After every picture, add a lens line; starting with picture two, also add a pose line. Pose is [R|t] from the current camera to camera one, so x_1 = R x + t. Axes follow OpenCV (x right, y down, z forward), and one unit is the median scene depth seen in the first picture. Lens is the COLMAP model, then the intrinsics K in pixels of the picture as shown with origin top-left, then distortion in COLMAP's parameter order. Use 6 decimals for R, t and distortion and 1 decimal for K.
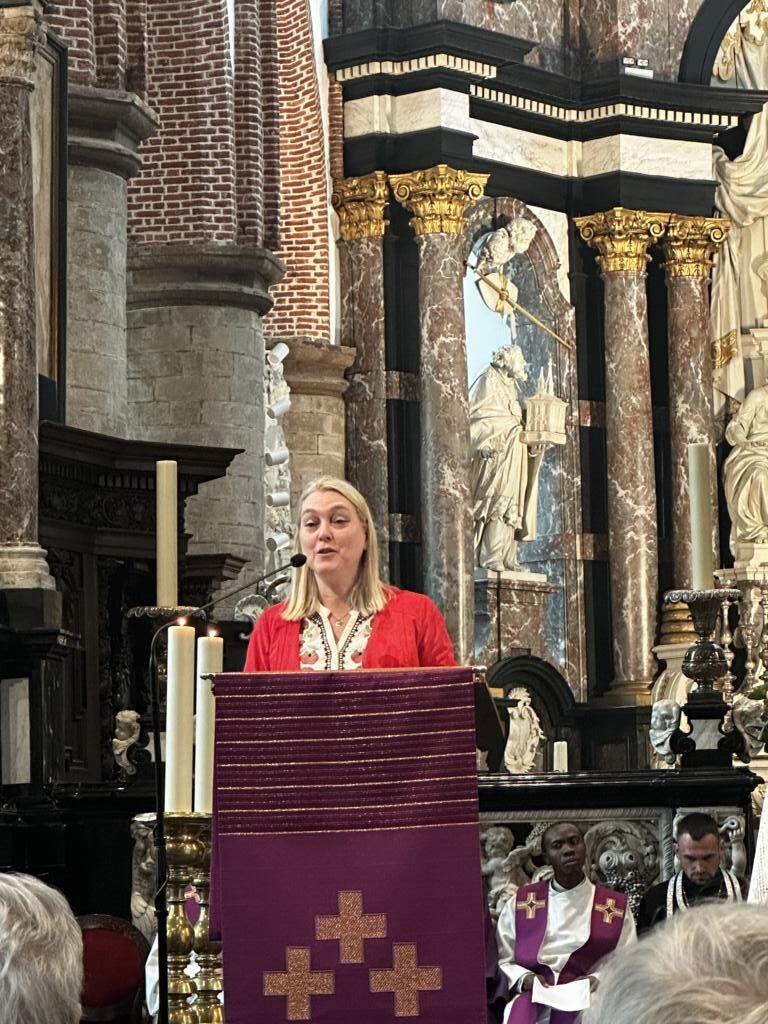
lens RADIAL K [[3574.9, 0, 384.0], [0, 3574.9, 512.0], [0, 0, 1]] dist [-0.683177, 22.928356]
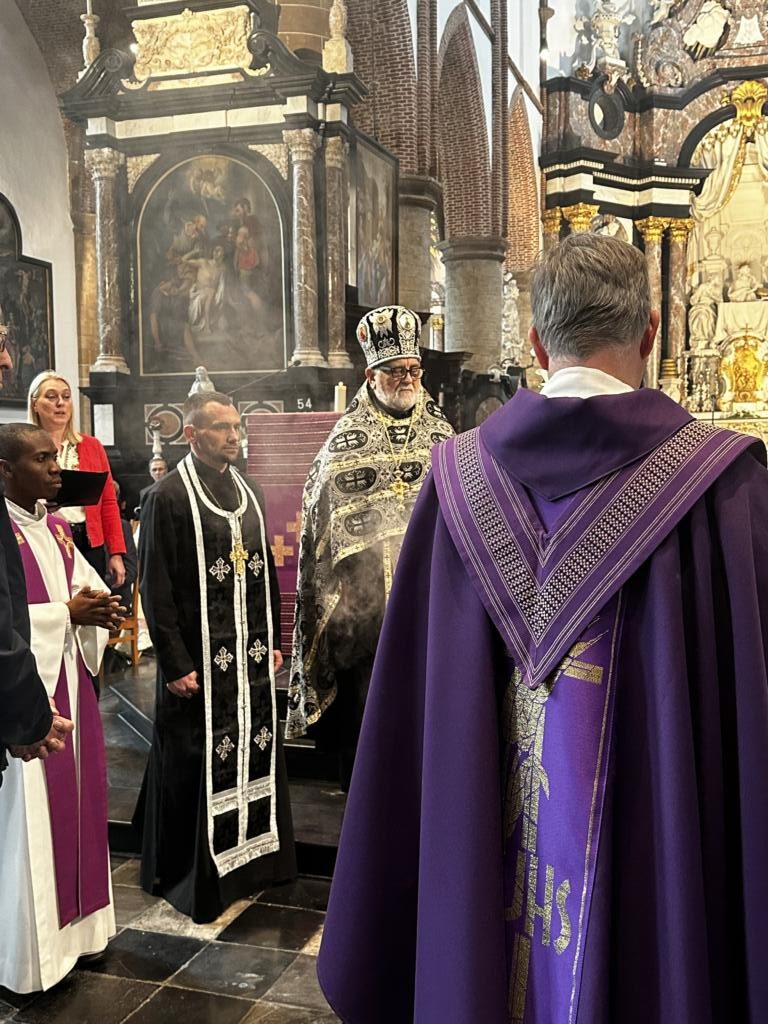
lens RADIAL K [[1103.3, 0, 384.0], [0, 1103.3, 512.0], [0, 0, 1]] dist [0.218433, -0.491514]
pose [[0.976590, 0.019125, -0.214259, 0.055720], [0.015136, 0.987461, 0.157133, -0.000946], [0.214578, -0.156697, 0.964055, 0.094650]]
